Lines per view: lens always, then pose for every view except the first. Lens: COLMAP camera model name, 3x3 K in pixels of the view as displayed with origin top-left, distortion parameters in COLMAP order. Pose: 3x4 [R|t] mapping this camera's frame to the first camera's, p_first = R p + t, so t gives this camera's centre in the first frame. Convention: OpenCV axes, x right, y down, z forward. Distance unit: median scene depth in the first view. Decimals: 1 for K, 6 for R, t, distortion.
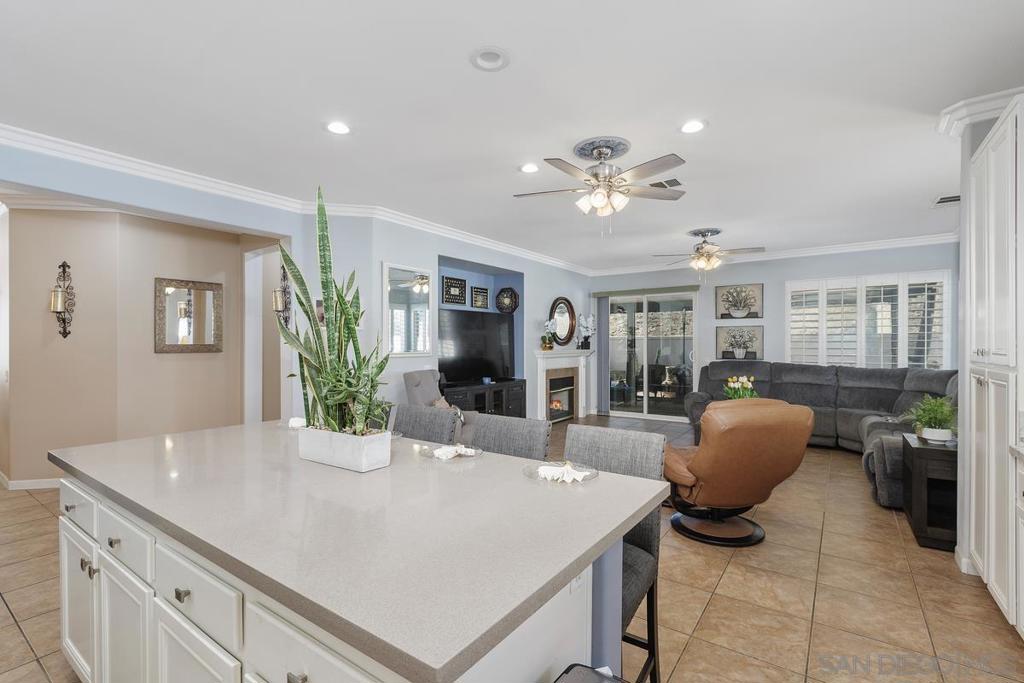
lens RADIAL K [[464.9, 0, 512.5], [0, 464.9, 350.0], [0, 0, 1]] dist [-0.000027, 0.000022]
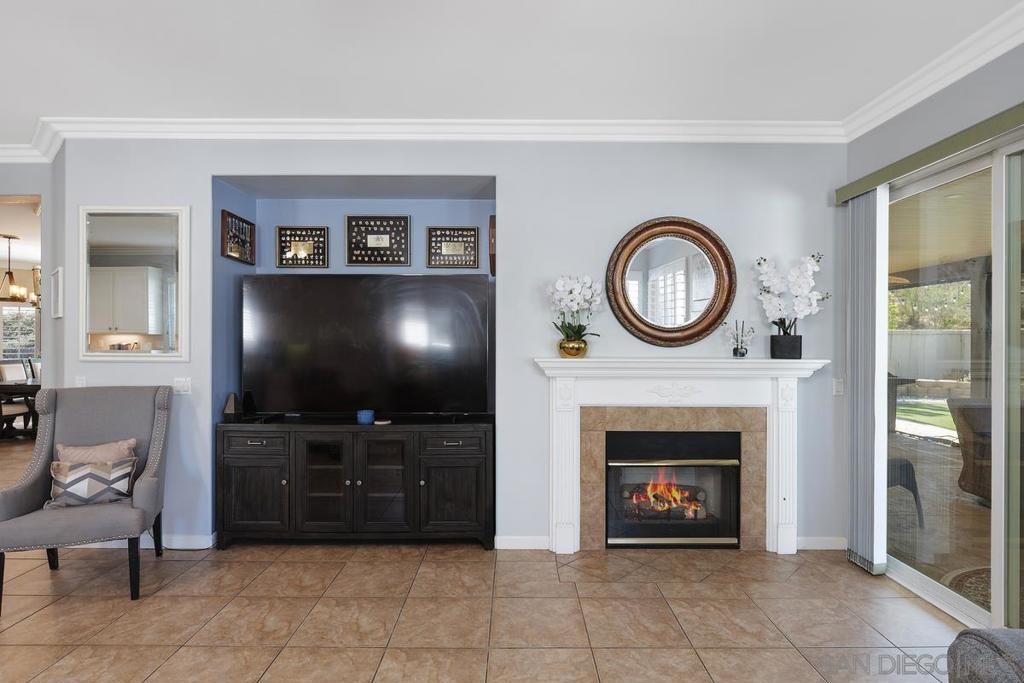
lens RADIAL K [[543.4, 0, 512.0], [0, 543.4, 341.5], [0, 0, 1]] dist [-0.000408, -0.000129]
pose [[0.581888, 0.002538, -0.813265, 0.422228], [-0.016339, 0.999830, -0.008571, -0.008124], [0.813105, 0.018275, 0.581830, 0.690260]]
